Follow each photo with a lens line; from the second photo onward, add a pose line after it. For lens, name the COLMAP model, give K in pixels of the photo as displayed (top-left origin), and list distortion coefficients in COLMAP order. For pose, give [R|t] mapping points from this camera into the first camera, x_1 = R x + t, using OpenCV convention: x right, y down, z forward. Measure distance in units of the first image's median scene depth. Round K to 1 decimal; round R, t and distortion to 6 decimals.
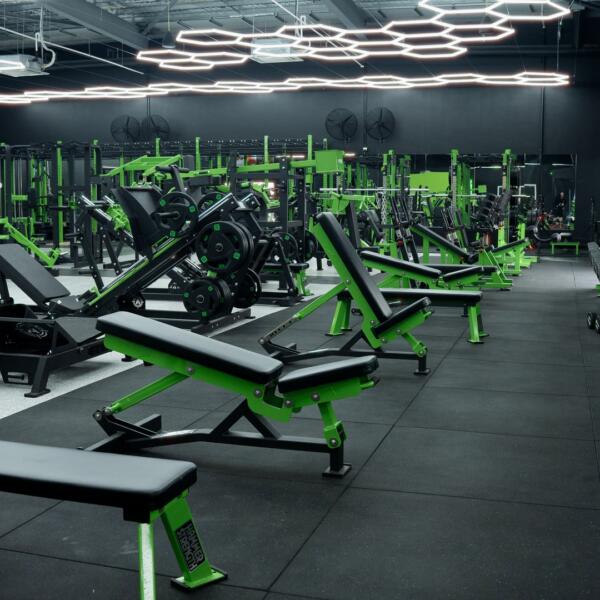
lens RADIAL K [[846.7, 0, 300.0], [0, 846.7, 300.0], [0, 0, 1]] dist [-0.119524, 0.066951]
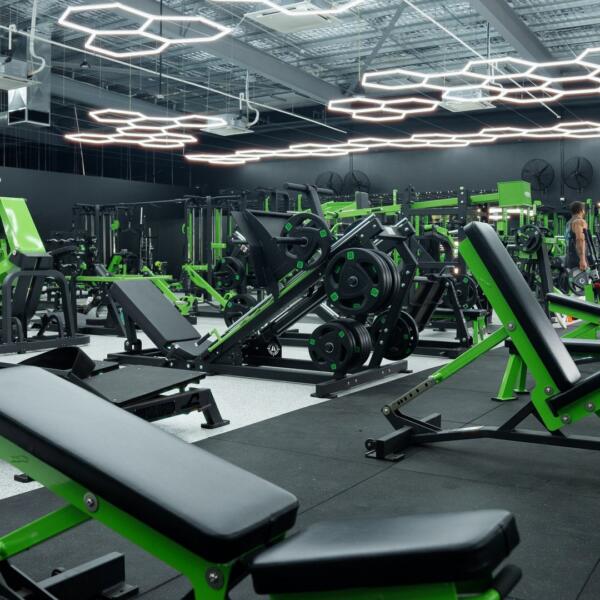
lens RADIAL K [[750.9, 0, 300.0], [0, 750.9, 300.0], [0, 0, 1]] dist [-0.175527, 0.114399]
pose [[0.963418, 0.012076, -0.267731, 0.017093], [-0.028987, 0.997819, -0.059302, -0.001251], [0.266431, 0.064894, 0.961667, 0.132438]]
